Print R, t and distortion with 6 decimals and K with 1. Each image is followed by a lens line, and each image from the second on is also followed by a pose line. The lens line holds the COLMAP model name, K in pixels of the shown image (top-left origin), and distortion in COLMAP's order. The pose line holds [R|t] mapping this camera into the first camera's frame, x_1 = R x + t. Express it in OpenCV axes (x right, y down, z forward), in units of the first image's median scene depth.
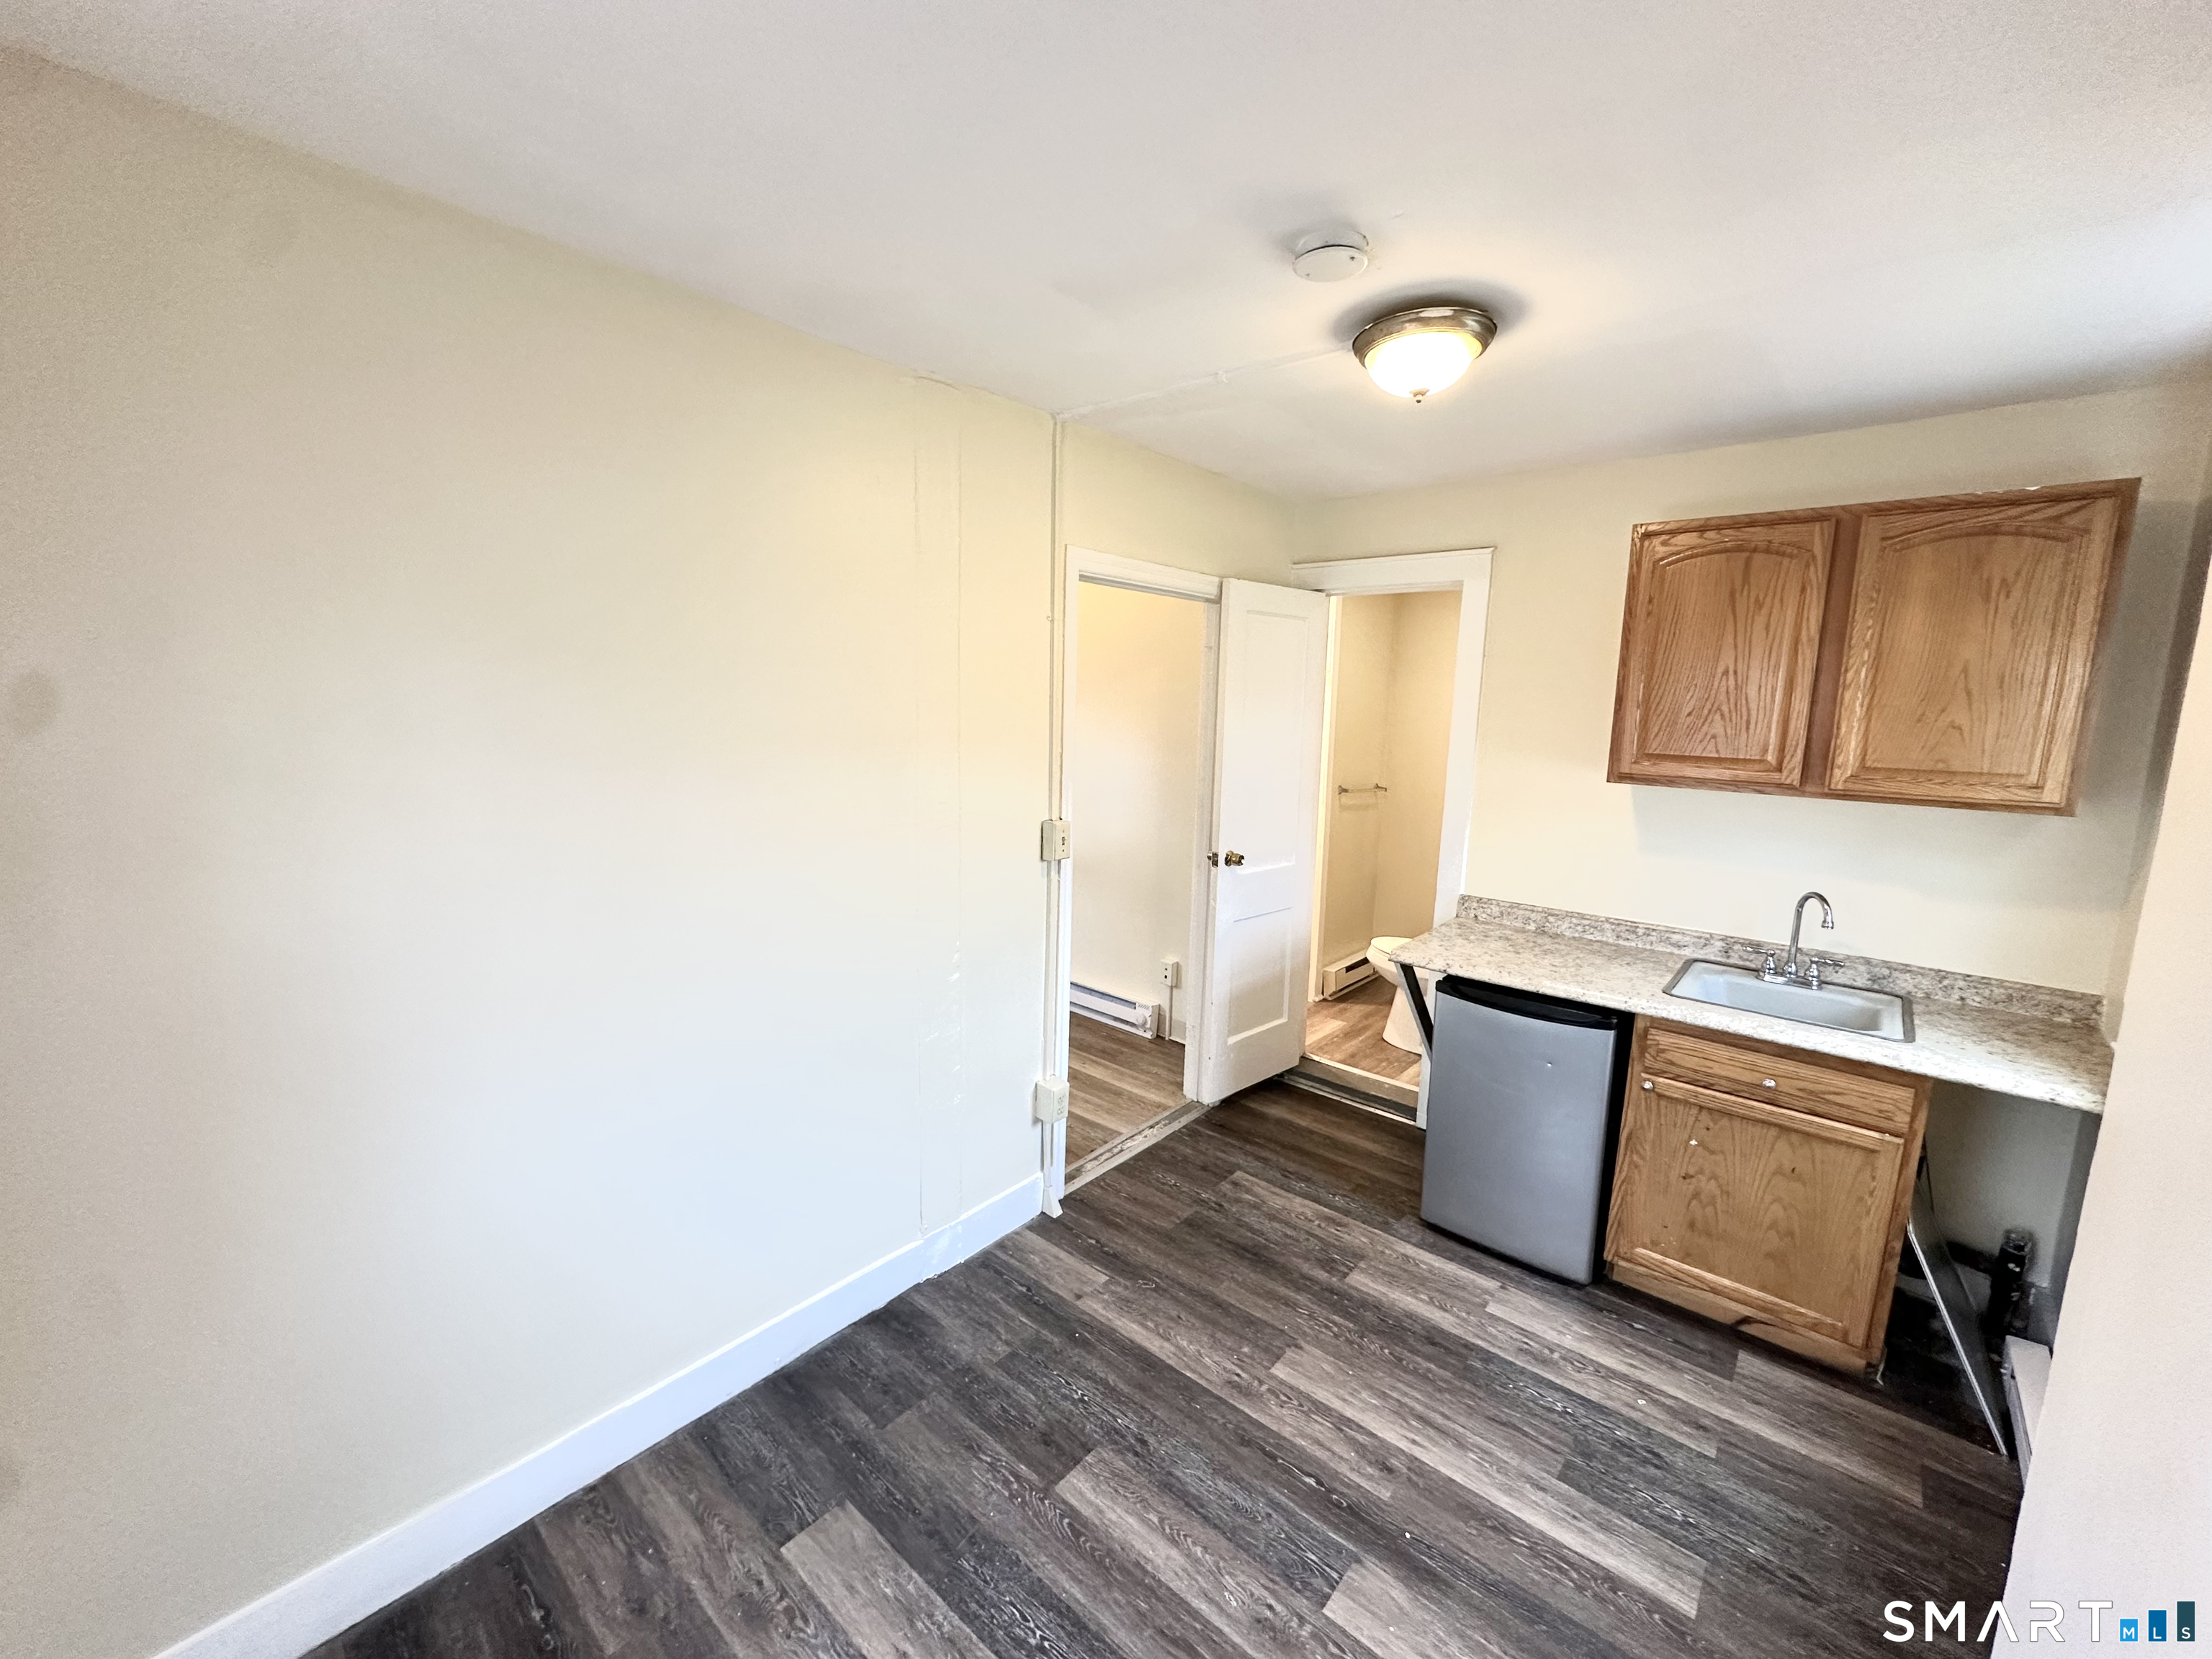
lens RADIAL K [[880.1, 0, 1106.0], [0, 880.1, 829.5], [0, 0, 1]] dist [-0.004004, 0.000419]
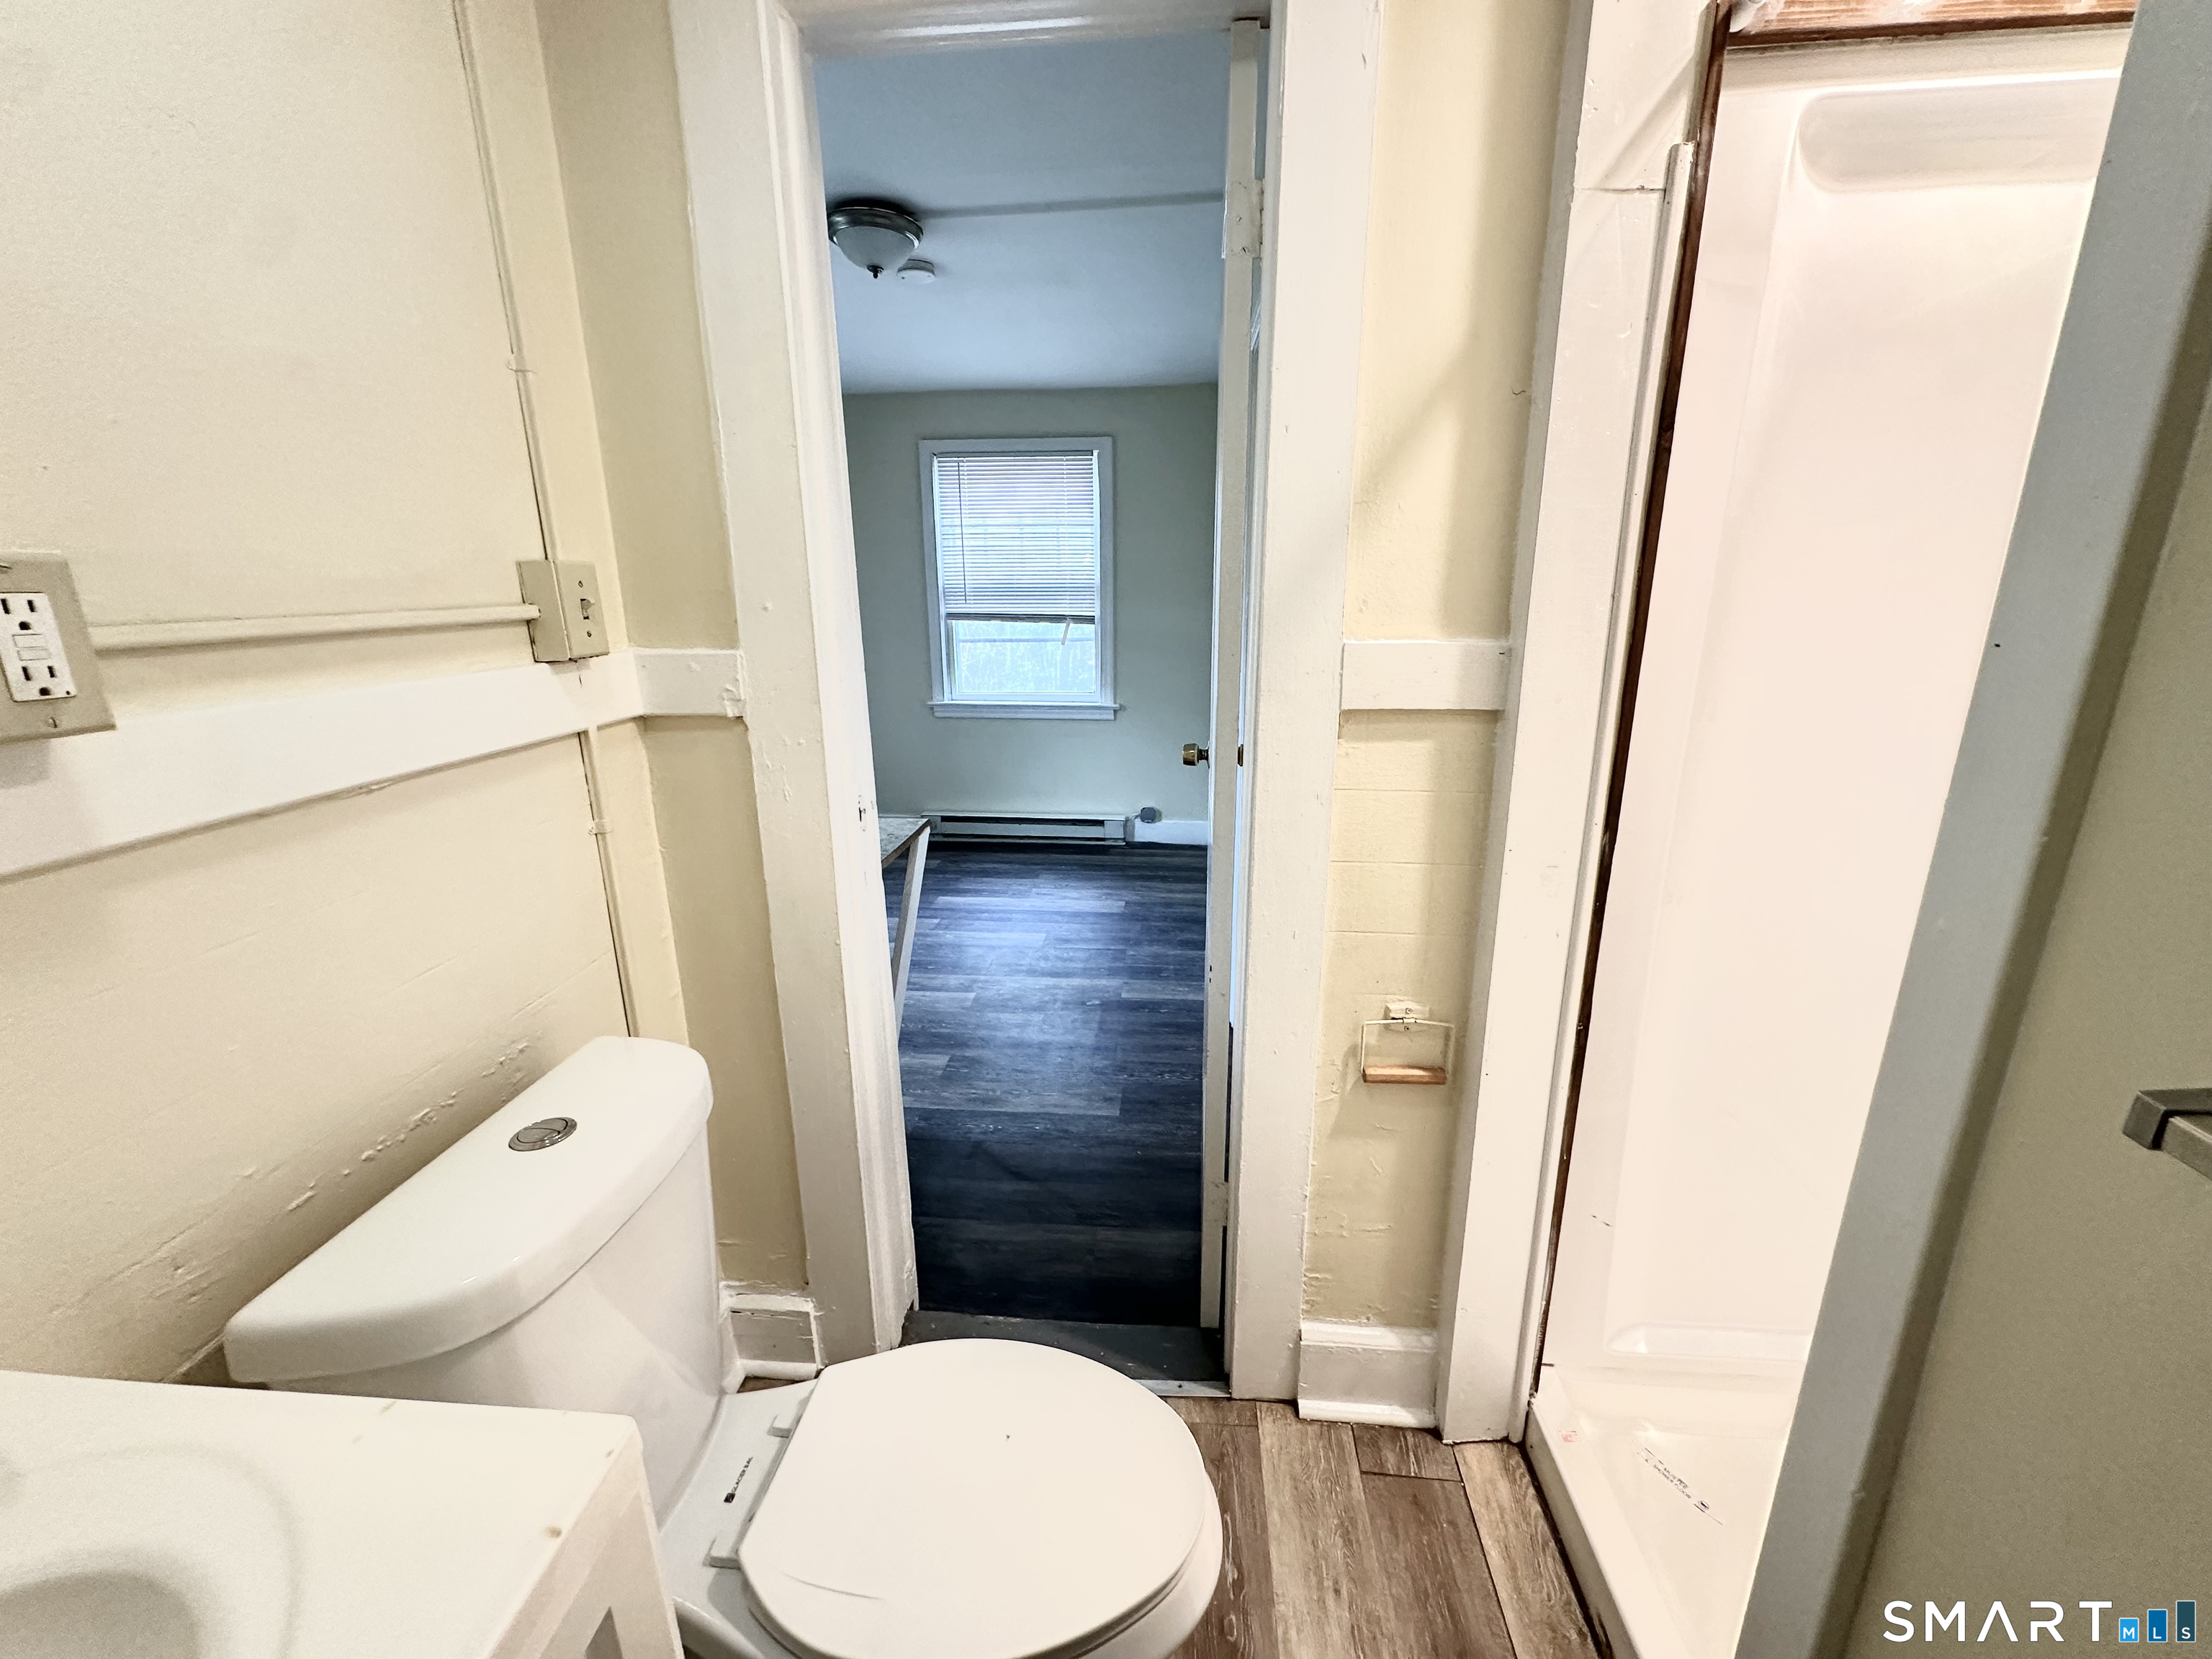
lens RADIAL K [[885.8, 0, 1106.0], [0, 885.8, 829.5], [0, 0, 1]] dist [0.001869, 0.000550]
pose [[-0.806292, 0.138273, -0.575130, 0.817449], [-0.096084, 0.928766, 0.357998, -0.181815], [0.583662, 0.343911, -0.735570, 2.107483]]
